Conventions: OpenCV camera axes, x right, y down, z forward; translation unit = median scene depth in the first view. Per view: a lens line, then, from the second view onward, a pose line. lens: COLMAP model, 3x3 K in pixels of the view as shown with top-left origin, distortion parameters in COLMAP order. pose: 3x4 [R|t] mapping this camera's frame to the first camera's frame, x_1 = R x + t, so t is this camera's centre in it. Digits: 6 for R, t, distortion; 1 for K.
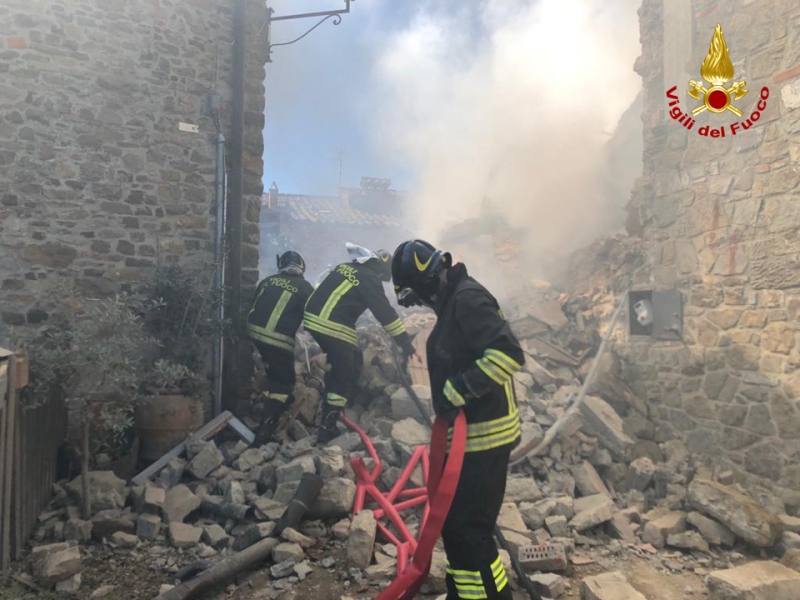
lens RADIAL K [[627.2, 0, 410.6], [0, 627.2, 302.9], [0, 0, 1]] dist [0.008978, -0.006069]
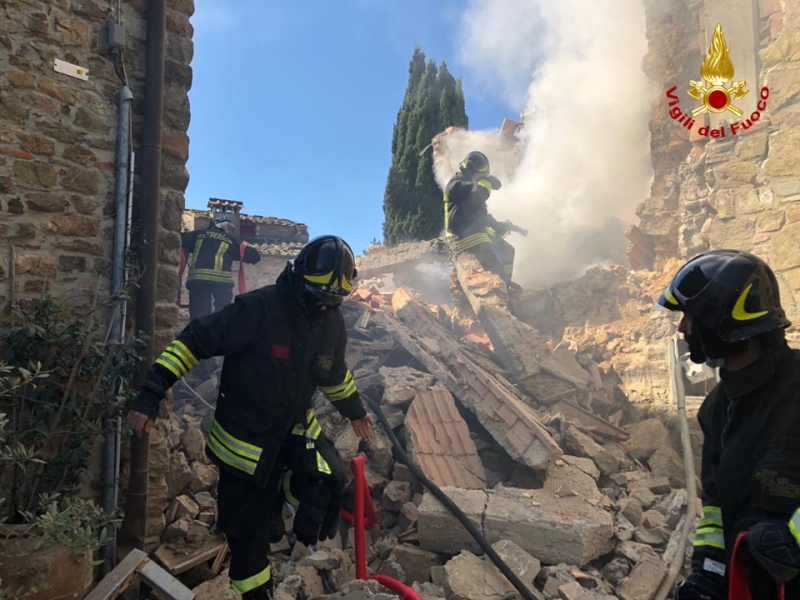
lens RADIAL K [[639.7, 0, 398.0], [0, 639.7, 301.7], [0, 0, 1]] dist [0.012978, 0.017555]
pose [[0.972144, 0.013152, 0.234015, -0.193873], [-0.000911, 0.998629, -0.052340, -0.025589], [-0.234383, 0.050669, 0.970823, 0.344395]]
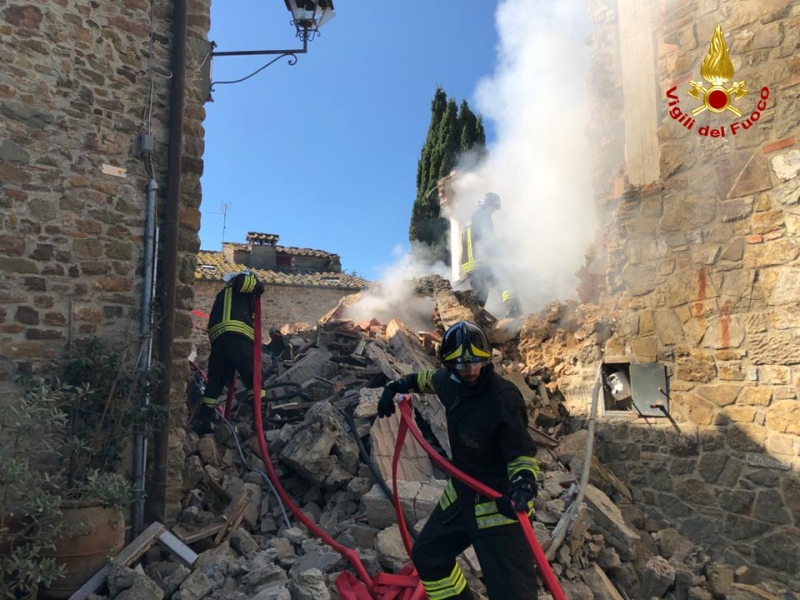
lens RADIAL K [[634.4, 0, 400.0], [0, 634.4, 300.0], [0, 0, 1]] dist [0.016221, -0.010208]
pose [[0.984340, 0.009793, 0.176008, -0.130206], [0.006909, 0.995545, -0.094031, -0.028260], [-0.176145, 0.093775, 0.979887, 0.129441]]
